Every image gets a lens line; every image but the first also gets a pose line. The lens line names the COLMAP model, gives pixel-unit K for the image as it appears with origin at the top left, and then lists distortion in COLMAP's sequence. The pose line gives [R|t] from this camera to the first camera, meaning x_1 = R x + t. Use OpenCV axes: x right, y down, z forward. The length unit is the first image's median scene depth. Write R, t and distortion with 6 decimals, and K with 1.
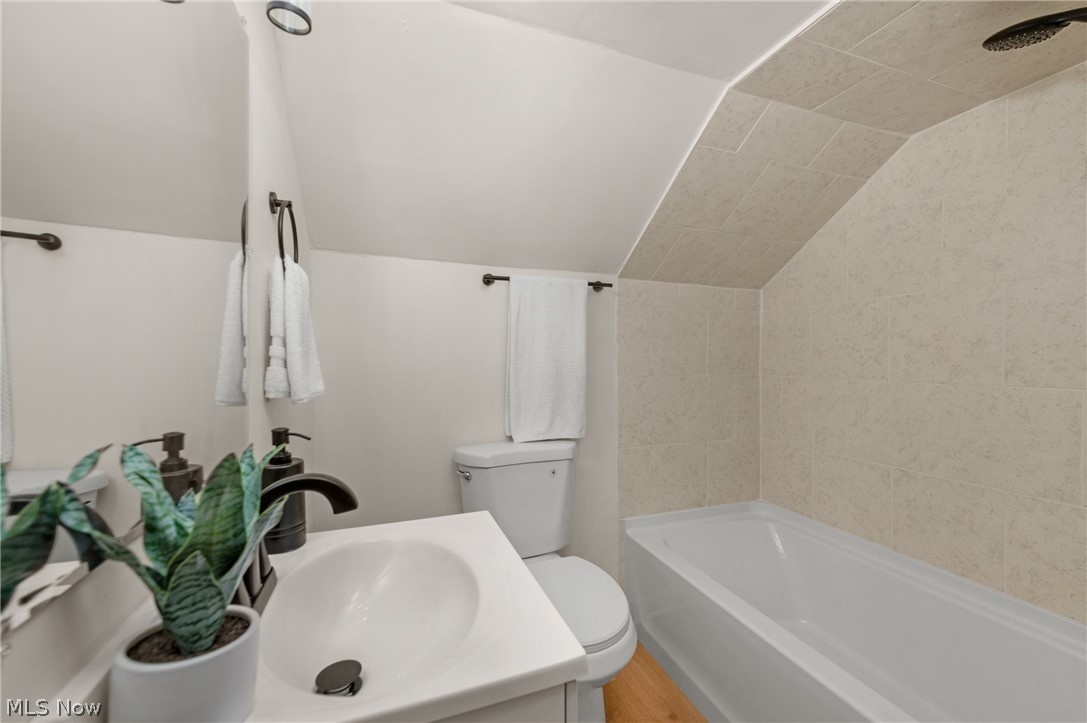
lens RADIAL K [[433.4, 0, 557.6], [0, 433.4, 360.9], [0, 0, 1]] dist [0.022029, -0.009587]
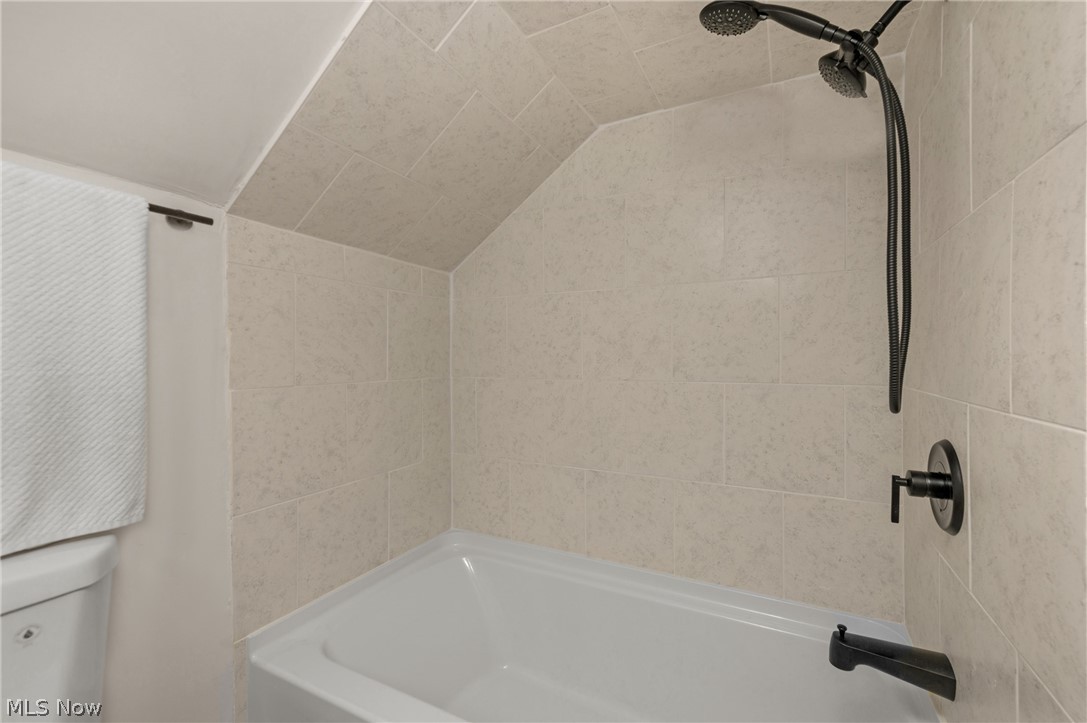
lens RADIAL K [[433.4, 0, 557.6], [0, 433.4, 360.9], [0, 0, 1]] dist [0.022029, -0.009587]
pose [[0.737098, -0.010302, 0.675708, 0.073284], [0.008625, 0.999946, 0.005836, -0.001050], [-0.675731, 0.001526, 0.737147, 0.314979]]
